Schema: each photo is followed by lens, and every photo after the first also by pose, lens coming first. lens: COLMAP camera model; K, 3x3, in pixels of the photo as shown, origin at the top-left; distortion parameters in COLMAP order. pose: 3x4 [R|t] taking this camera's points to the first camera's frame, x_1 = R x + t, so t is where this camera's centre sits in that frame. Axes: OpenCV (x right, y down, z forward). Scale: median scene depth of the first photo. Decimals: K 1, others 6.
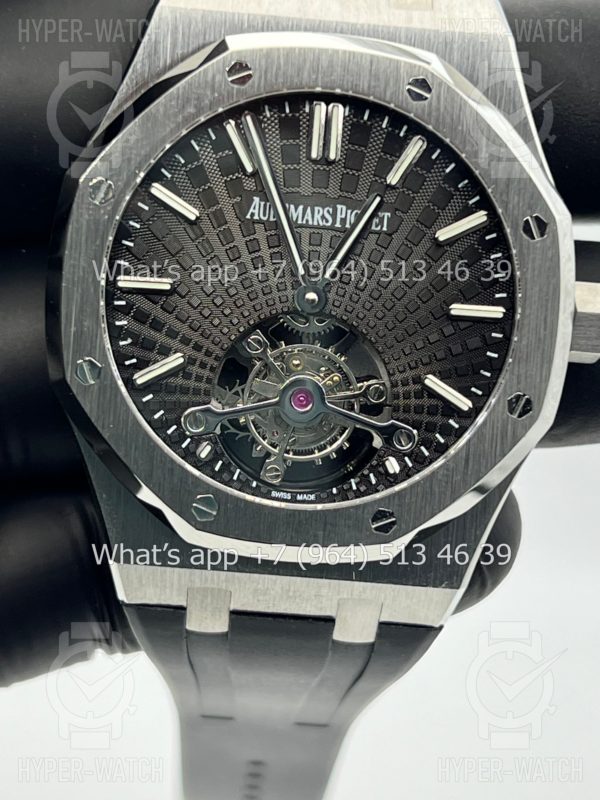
lens RADIAL K [[1906.7, 0, 300.0], [0, 1906.7, 400.0], [0, 0, 1]] dist [0.181661, -0.250000]
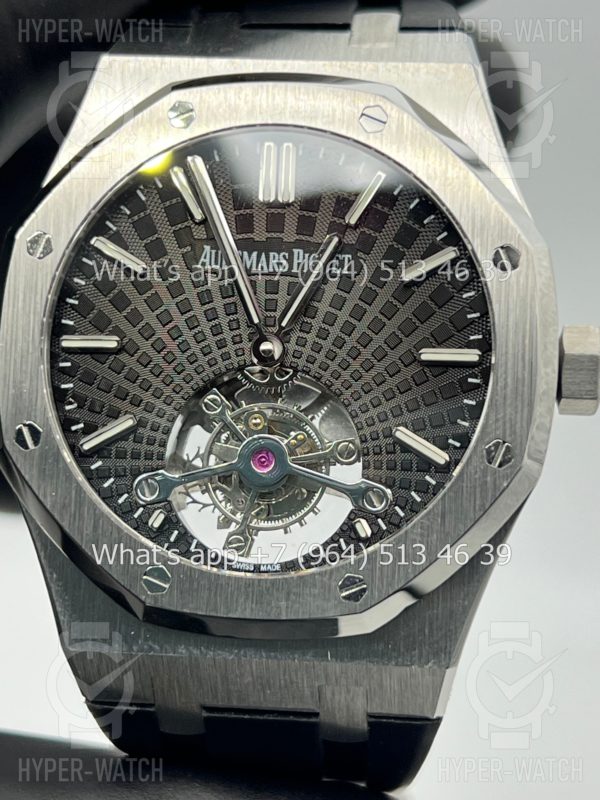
lens RADIAL K [[1906.7, 0, 300.0], [0, 1906.7, 400.0], [0, 0, 1]] dist [0.181661, -0.250000]
pose [[0.991495, -0.047734, -0.121075, 0.131267], [0.029259, 0.988251, -0.150011, 0.109328], [0.126813, 0.145193, 0.981243, 0.101825]]
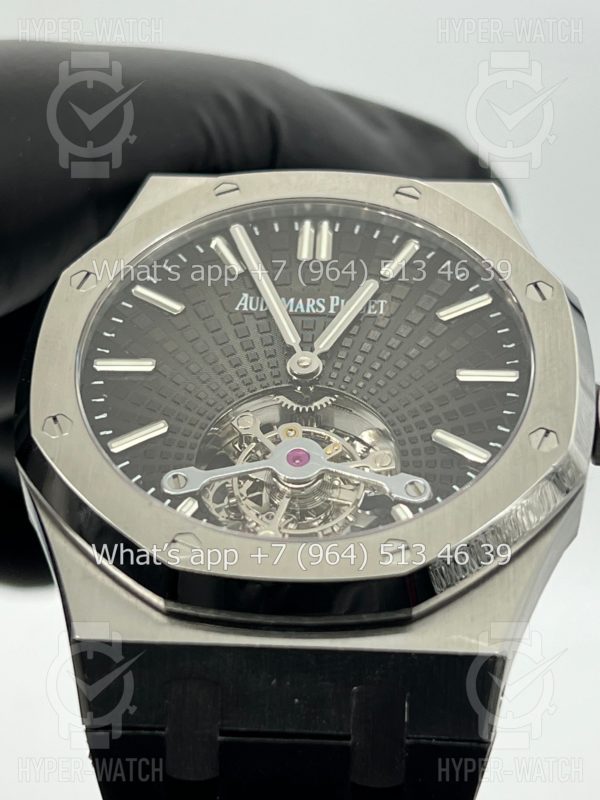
lens RADIAL K [[1906.7, 0, 300.0], [0, 1906.7, 400.0], [0, 0, 1]] dist [0.181661, -0.250000]
pose [[0.998000, -0.054527, -0.031987, 0.032022], [0.019487, 0.746696, -0.664880, 0.567928], [0.060138, 0.662926, 0.746265, 0.324472]]
